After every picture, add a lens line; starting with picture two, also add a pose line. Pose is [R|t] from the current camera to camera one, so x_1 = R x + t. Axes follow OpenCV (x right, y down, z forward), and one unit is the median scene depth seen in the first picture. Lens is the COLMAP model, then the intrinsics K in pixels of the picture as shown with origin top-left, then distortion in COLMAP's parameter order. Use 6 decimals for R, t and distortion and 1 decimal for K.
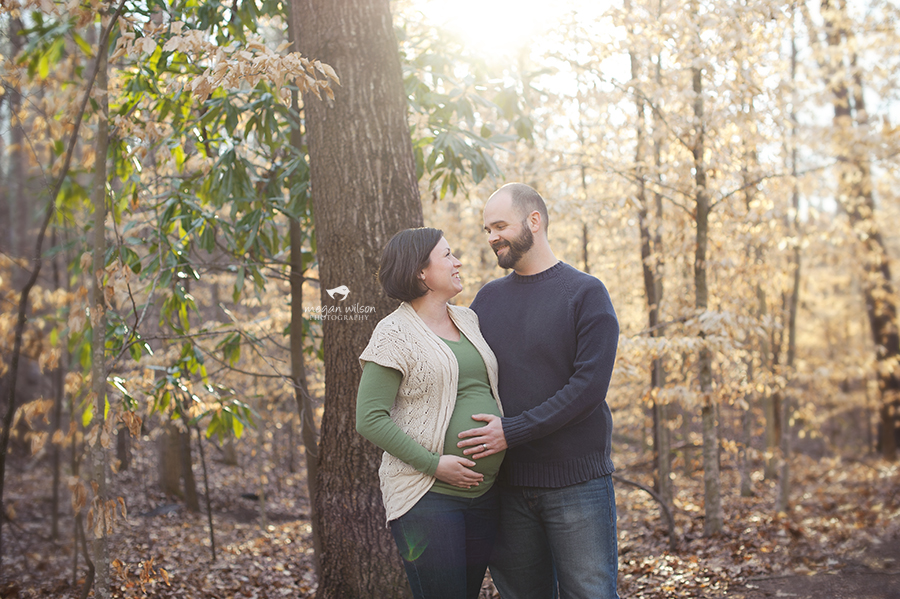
lens RADIAL K [[1314.8, 0, 450.0], [0, 1314.8, 299.5], [0, 0, 1]] dist [-0.113028, 0.028069]
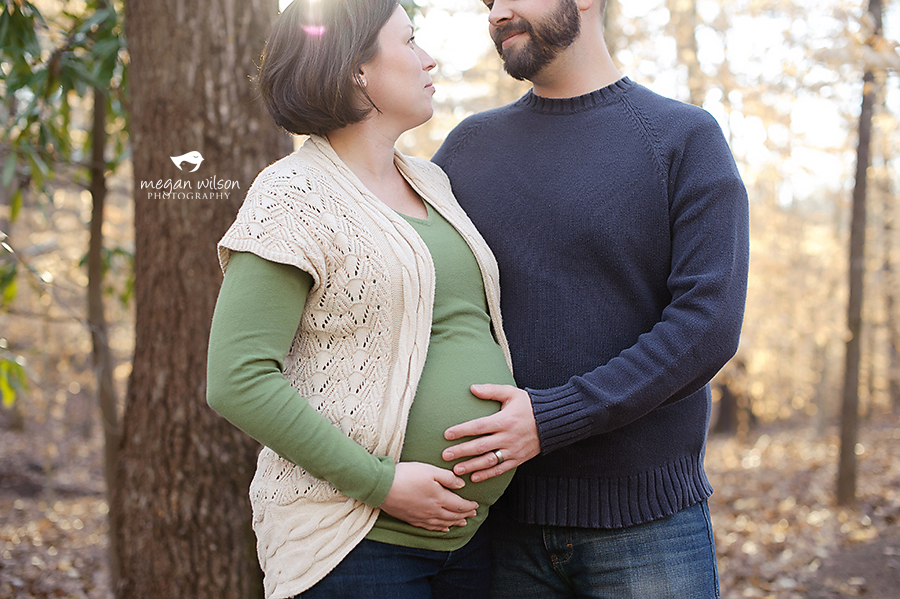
lens RADIAL K [[1323.3, 0, 450.0], [0, 1323.3, 299.5], [0, 0, 1]] dist [-0.343116, 1.272909]
pose [[0.988521, 0.038937, 0.145978, -0.052673], [-0.042205, 0.998922, 0.019352, 0.048797], [-0.145067, -0.025291, 0.989099, 0.507033]]
